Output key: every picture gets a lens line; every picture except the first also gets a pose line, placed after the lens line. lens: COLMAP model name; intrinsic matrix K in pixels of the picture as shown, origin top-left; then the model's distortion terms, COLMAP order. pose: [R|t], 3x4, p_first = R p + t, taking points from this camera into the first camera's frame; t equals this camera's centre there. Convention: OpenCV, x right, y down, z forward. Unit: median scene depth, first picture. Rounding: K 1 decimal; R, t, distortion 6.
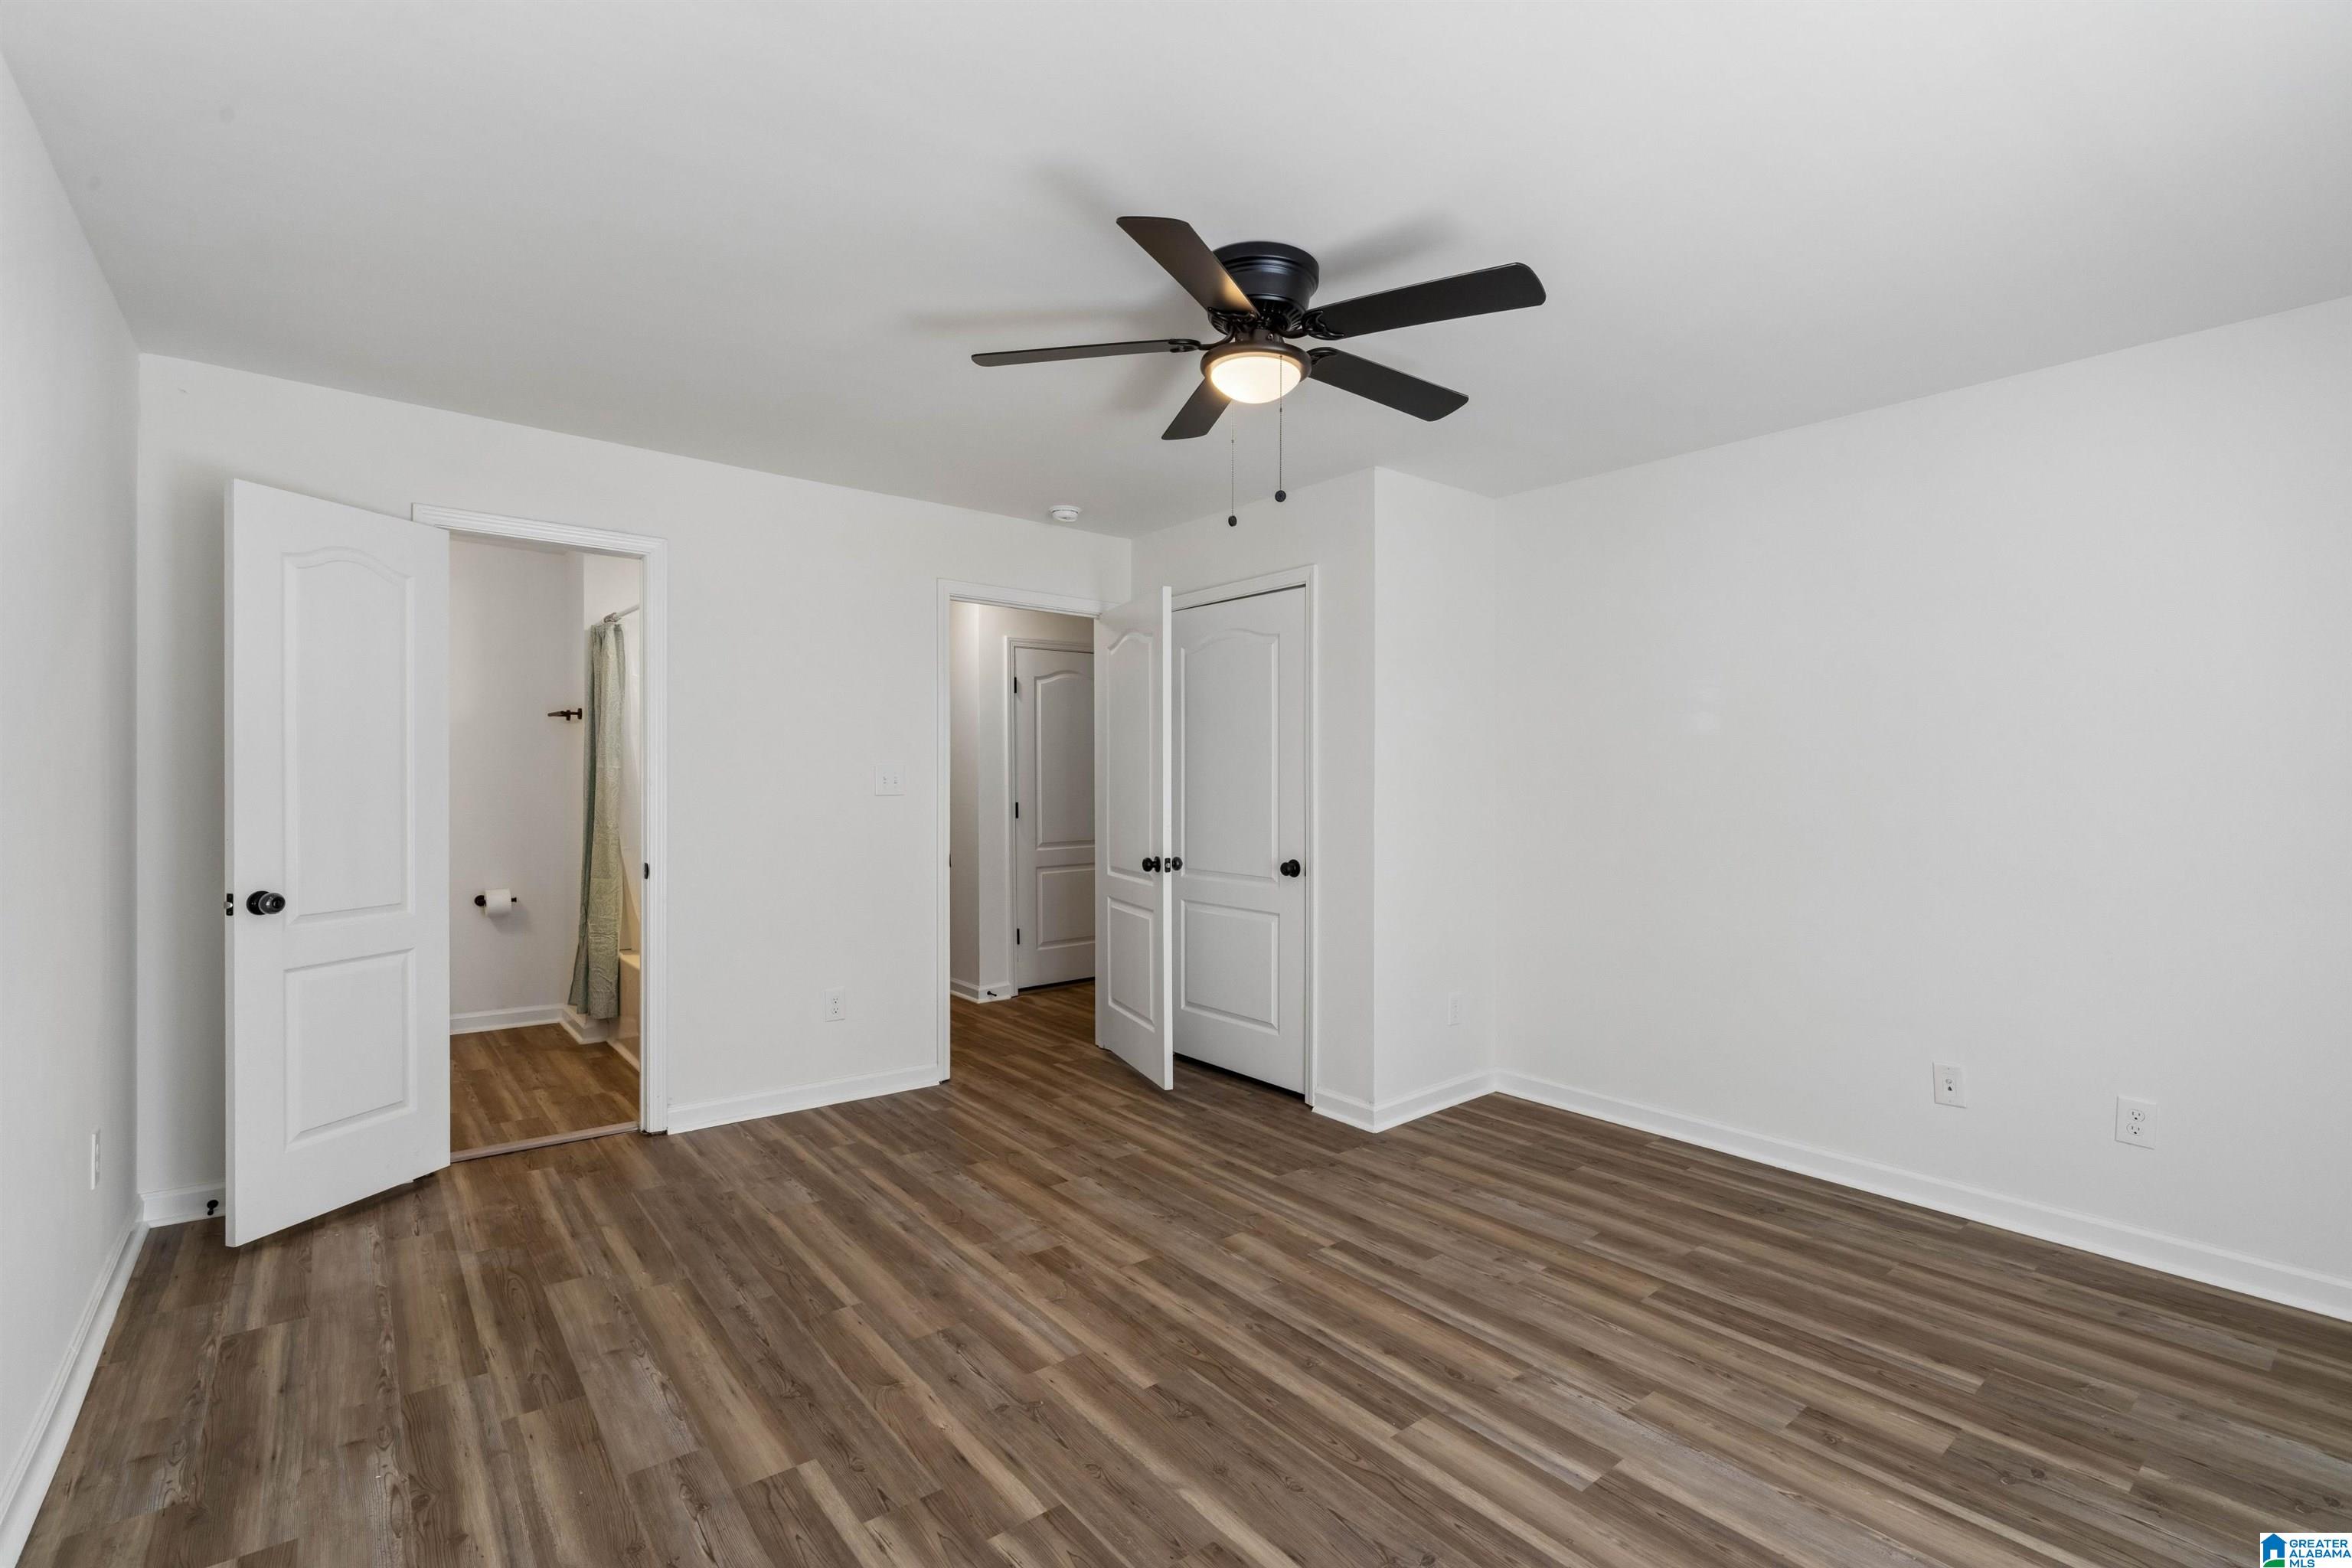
lens RADIAL K [[1054.5, 0, 1172.2], [0, 1054.5, 791.8], [0, 0, 1]] dist [-0.001202, 0.000658]
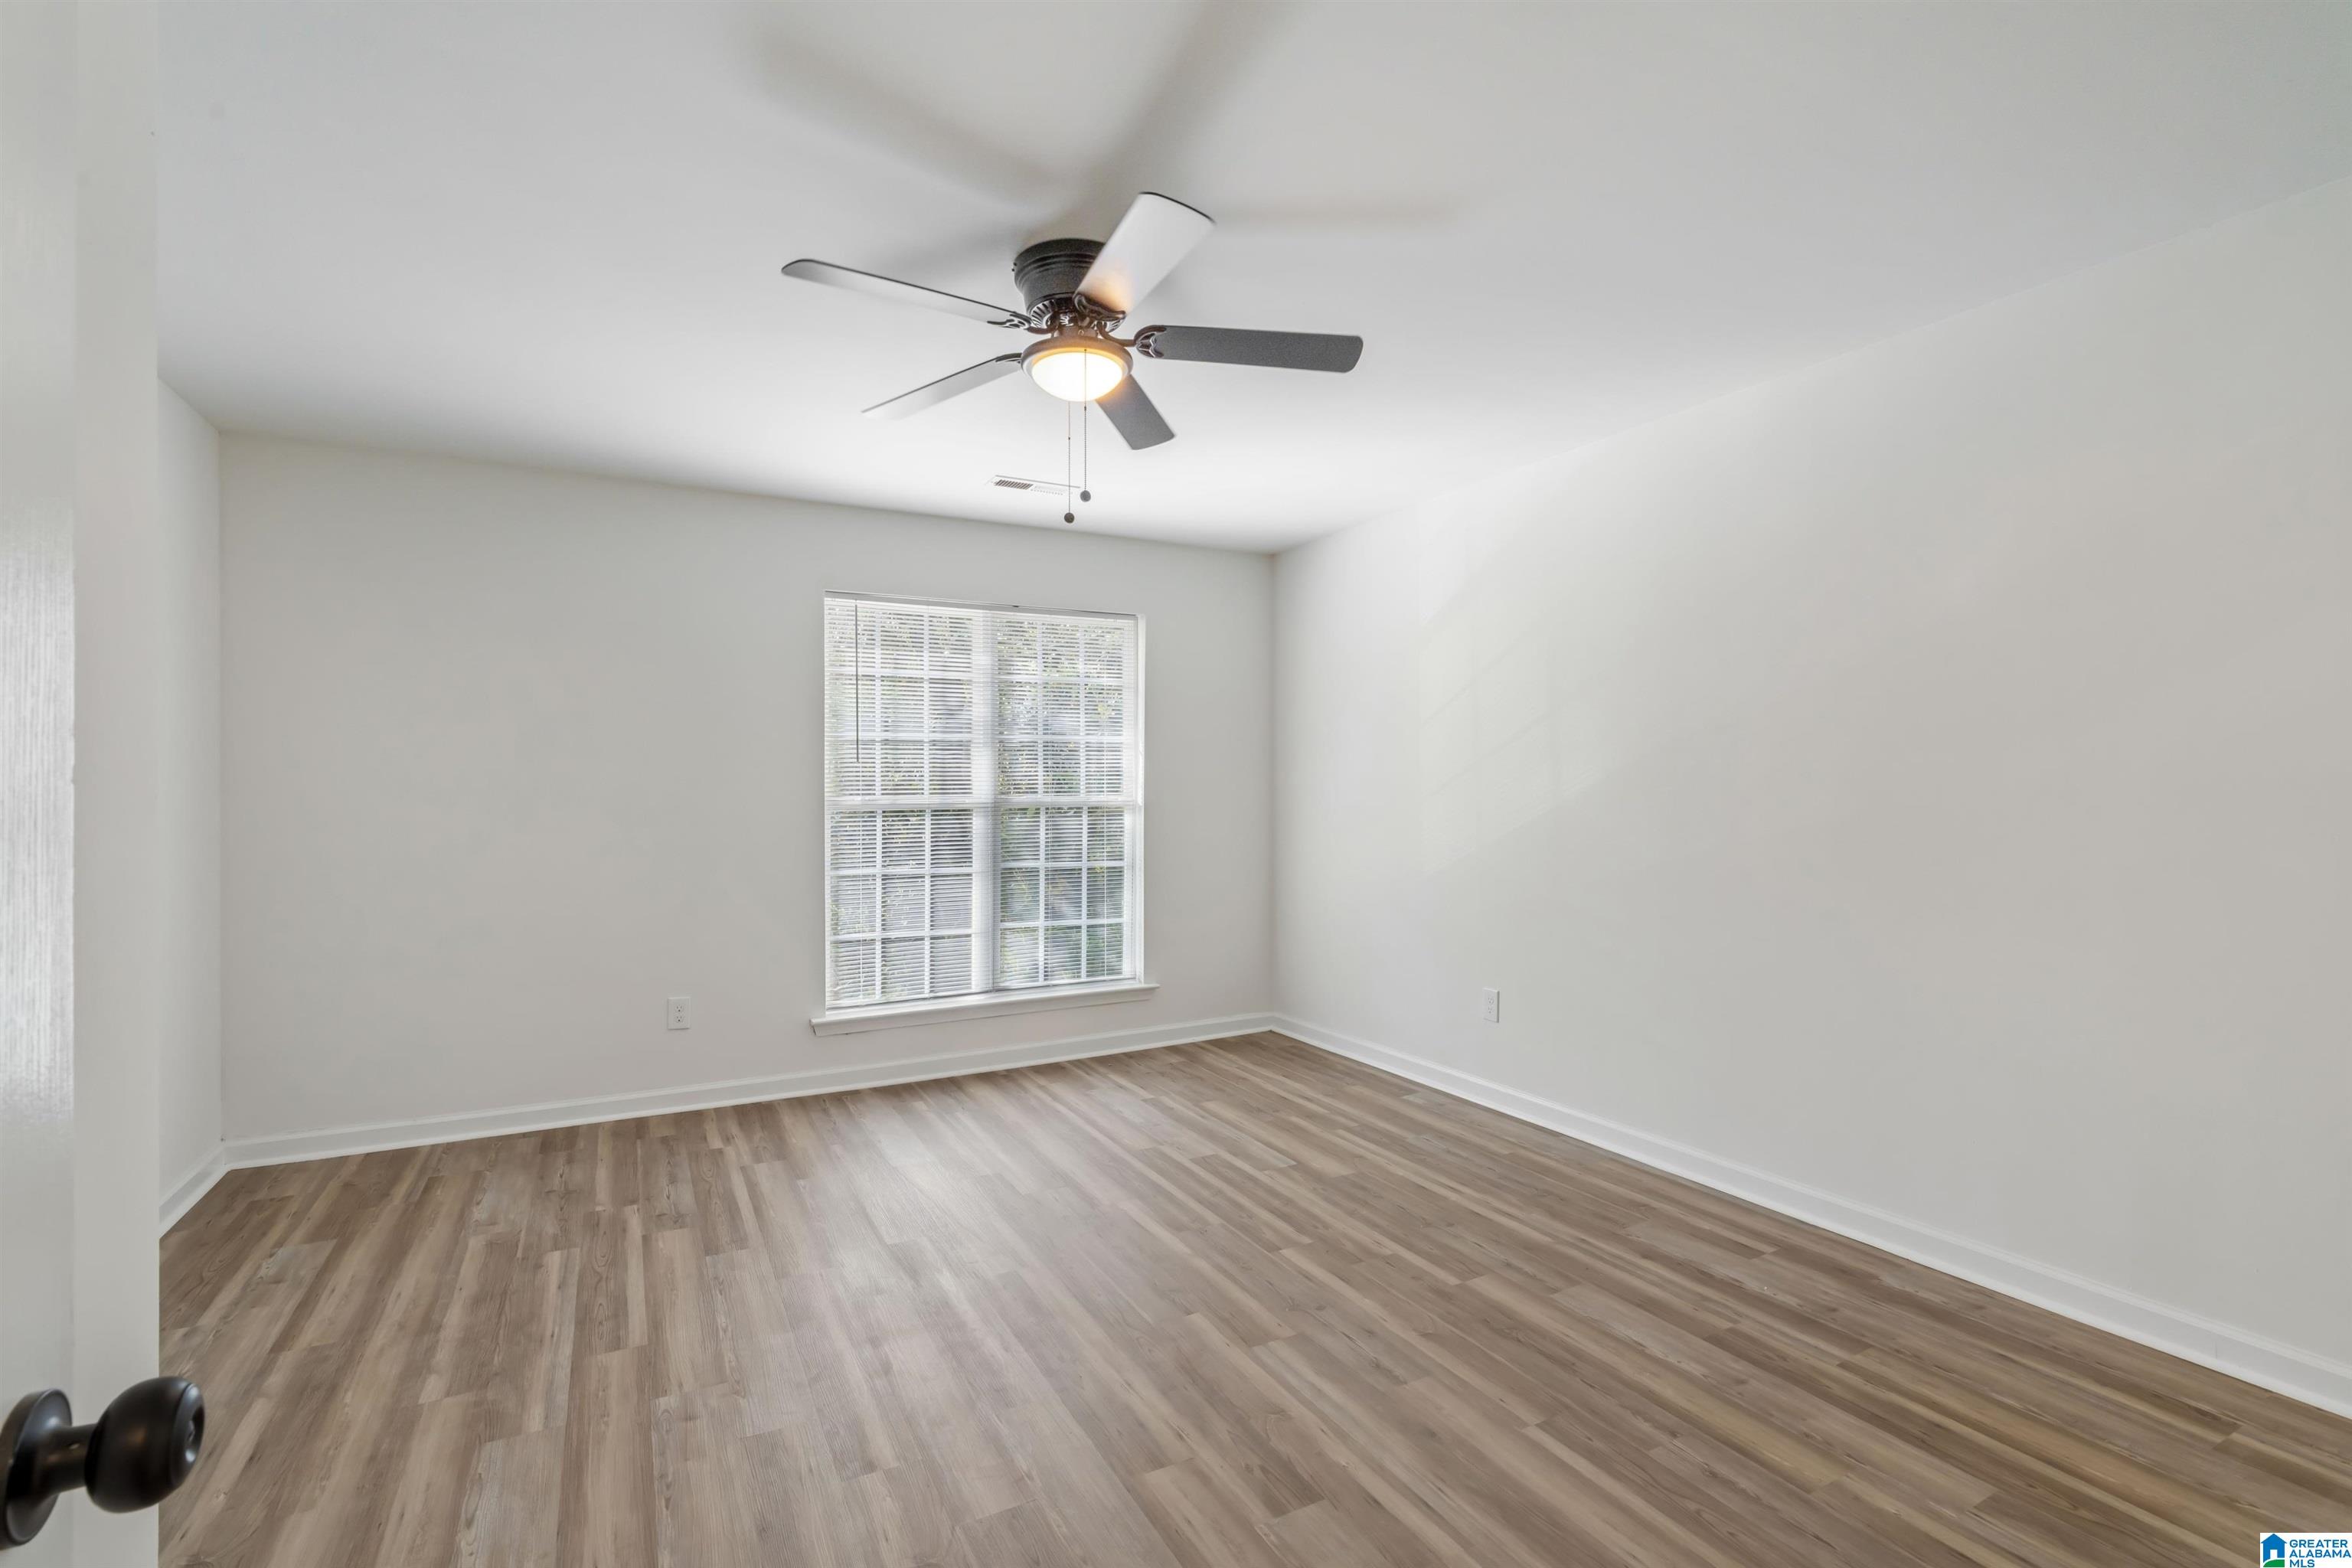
lens RADIAL K [[1054.5, 0, 1172.2], [0, 1054.5, 791.8], [0, 0, 1]] dist [-0.001202, 0.000658]
pose [[-0.982189, -0.001345, 0.187891, -0.200914], [0.001292, 0.999902, 0.013911, -0.015404], [-0.187891, 0.013906, -0.982091, 2.004054]]
